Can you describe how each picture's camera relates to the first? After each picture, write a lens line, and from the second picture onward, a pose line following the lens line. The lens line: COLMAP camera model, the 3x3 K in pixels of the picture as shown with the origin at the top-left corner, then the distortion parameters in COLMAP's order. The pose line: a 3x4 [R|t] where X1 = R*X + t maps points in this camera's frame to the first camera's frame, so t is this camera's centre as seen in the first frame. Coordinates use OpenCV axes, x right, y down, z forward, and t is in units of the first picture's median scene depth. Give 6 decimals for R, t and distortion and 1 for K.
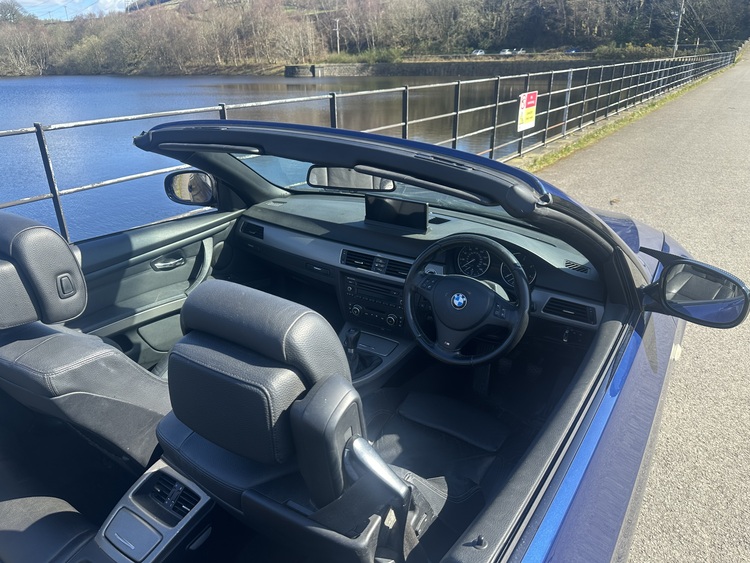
lens RADIAL K [[529.8, 0, 384.0], [0, 529.8, 280.3], [0, 0, 1]] dist [0.043288, -0.066176]
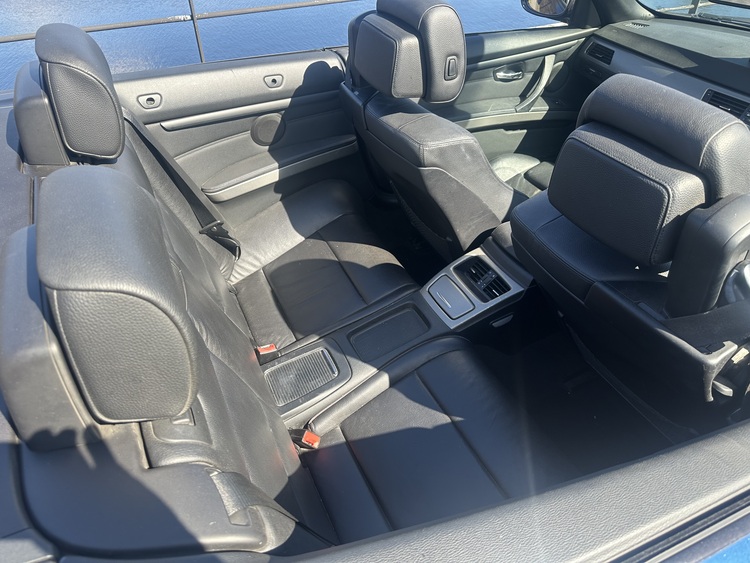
lens RADIAL K [[529.8, 0, 380.1], [0, 529.8, 282.0], [0, 0, 1]] dist [0.043288, -0.066176]
pose [[0.858584, 0.319810, -0.400694, -0.125318], [-0.195028, 0.926562, 0.321632, 0.081307], [0.474129, -0.198001, 0.857903, -0.083976]]
